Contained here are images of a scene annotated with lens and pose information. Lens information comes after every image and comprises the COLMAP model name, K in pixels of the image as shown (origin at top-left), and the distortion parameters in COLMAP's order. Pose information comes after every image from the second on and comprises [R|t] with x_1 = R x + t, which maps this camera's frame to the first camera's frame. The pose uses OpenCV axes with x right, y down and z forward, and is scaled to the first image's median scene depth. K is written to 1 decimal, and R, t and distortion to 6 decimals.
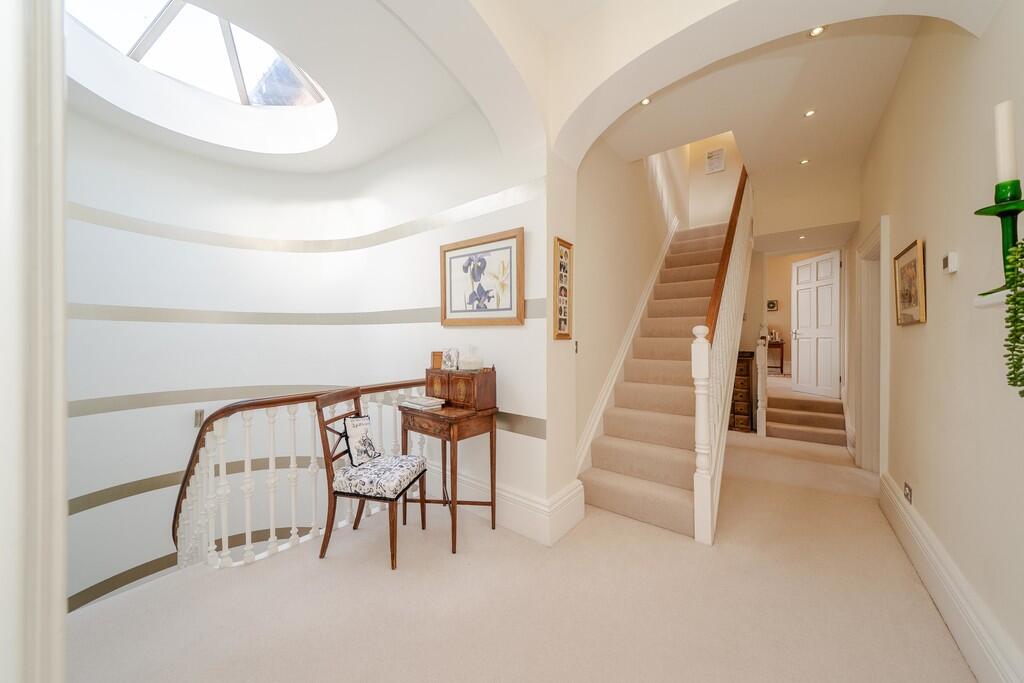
lens RADIAL K [[356.7, 0, 512.0], [0, 356.7, 341.5], [0, 0, 1]] dist [0.000266, 0.000010]
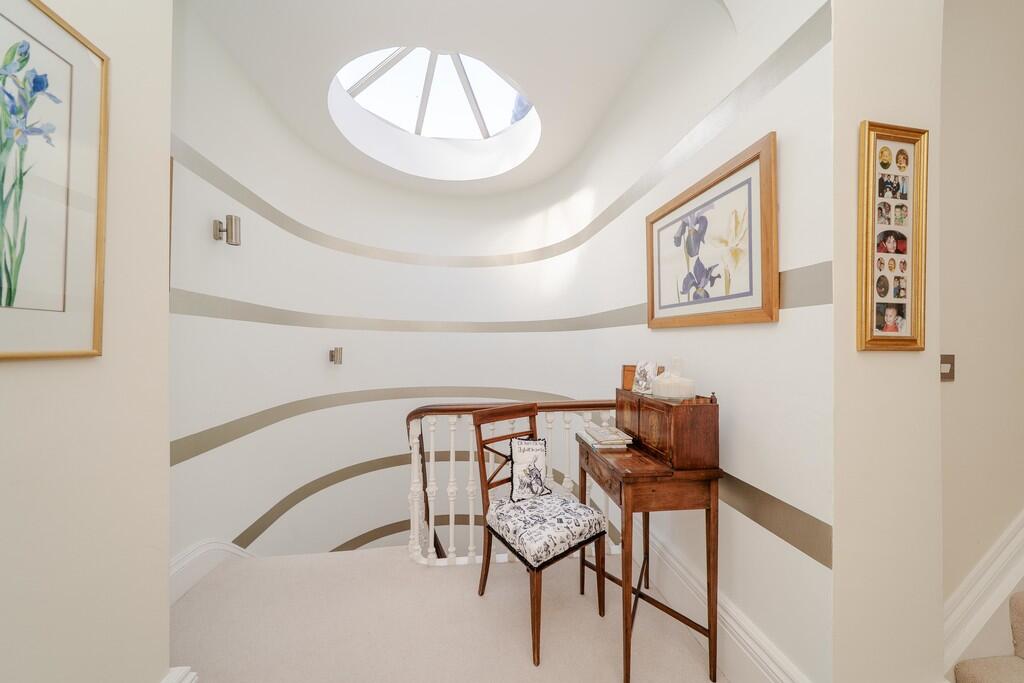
lens RADIAL K [[346.0, 0, 512.0], [0, 346.0, 341.5], [0, 0, 1]] dist [-0.001629, -0.000084]
pose [[0.722669, -0.002100, -0.691191, 0.098289], [-0.010563, 0.999845, -0.014081, -0.006410], [0.691114, 0.017477, 0.722534, 0.368049]]
